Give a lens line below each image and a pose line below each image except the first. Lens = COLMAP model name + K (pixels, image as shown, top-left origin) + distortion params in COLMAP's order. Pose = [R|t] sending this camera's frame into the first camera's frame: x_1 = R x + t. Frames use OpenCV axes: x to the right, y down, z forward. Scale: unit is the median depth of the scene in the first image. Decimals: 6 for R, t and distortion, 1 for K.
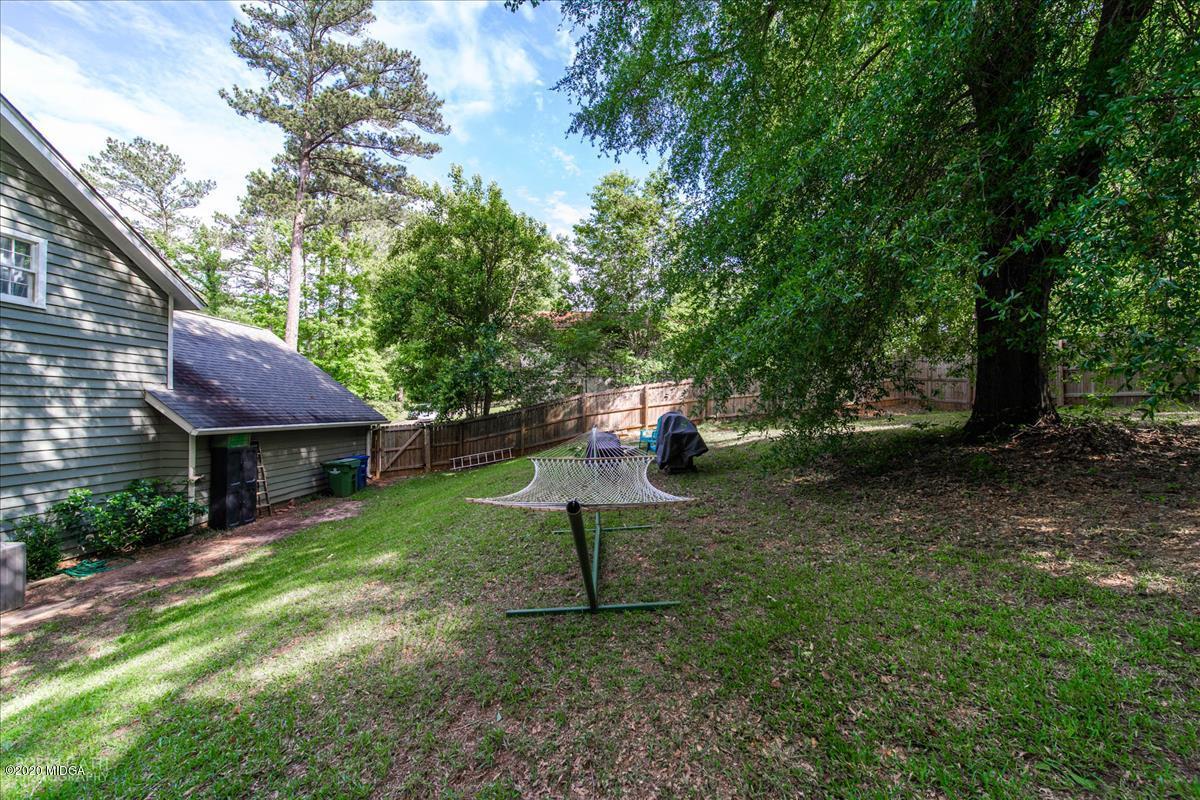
lens RADIAL K [[426.3, 0, 600.9], [0, 426.3, 402.0], [0, 0, 1]] dist [0.000781, 0.000072]
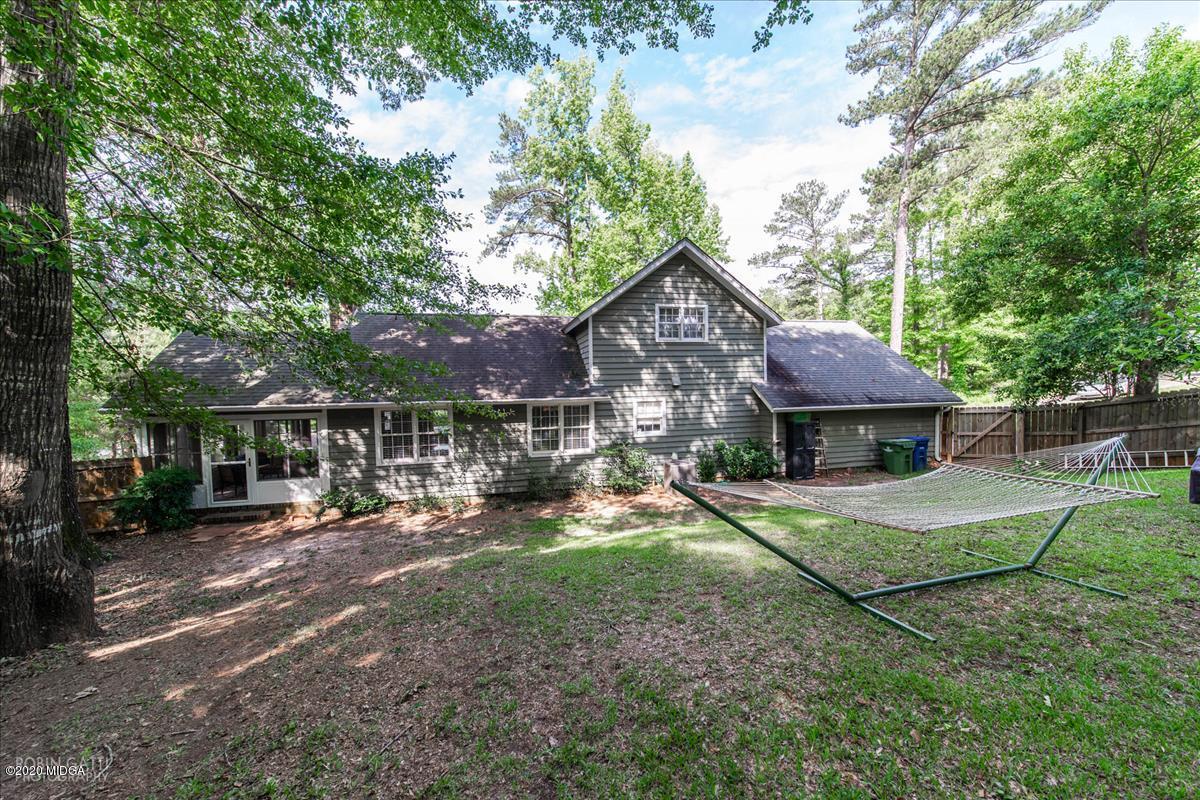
lens RADIAL K [[426.3, 0, 600.9], [0, 426.3, 402.0], [0, 0, 1]] dist [0.000781, 0.000072]
pose [[0.269843, 0.028348, -0.962487, 0.214048], [0.038258, 0.998462, 0.040134, -0.027909], [0.962144, -0.047653, 0.268344, 0.018307]]
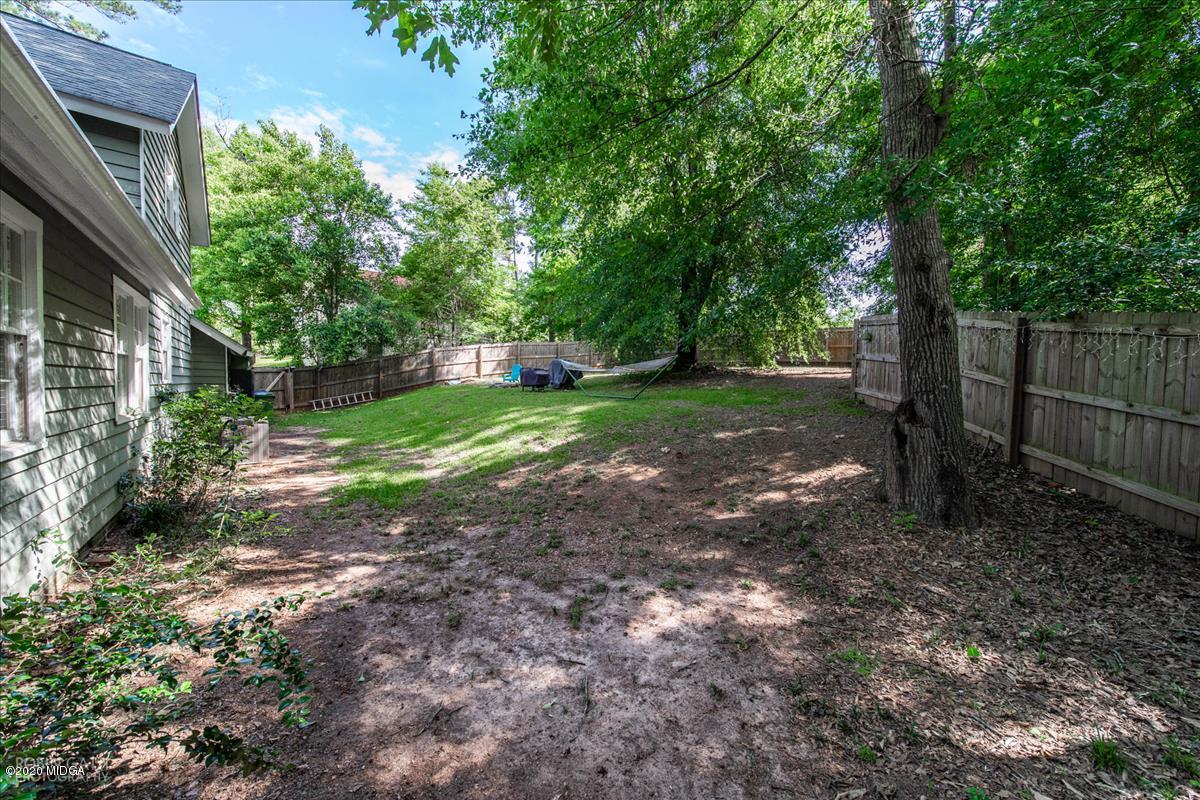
lens RADIAL K [[436.7, 0, 600.0], [0, 436.7, 400.0], [0, 0, 1]] dist [0.000962, 0.000060]
pose [[0.771504, -0.010657, 0.636136, -0.675395], [-0.026666, 0.998439, 0.049066, 0.078480], [-0.635666, -0.054818, 0.770016, -0.439921]]
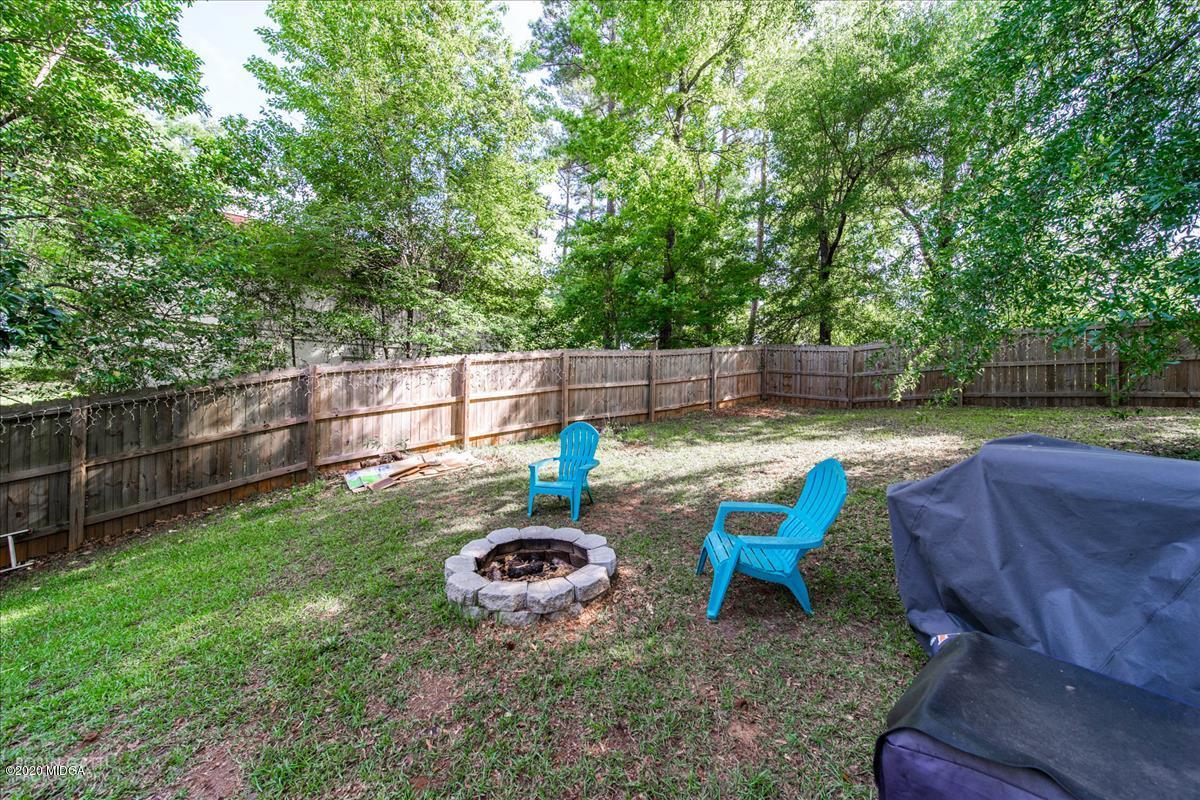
lens RADIAL K [[436.7, 0, 600.0], [0, 436.7, 400.0], [0, 0, 1]] dist [0.000962, 0.000060]
pose [[0.791297, 0.011196, 0.611329, -0.107891], [-0.028111, 0.999441, 0.018083, -0.003608], [-0.610785, -0.031494, 0.791170, 0.710013]]
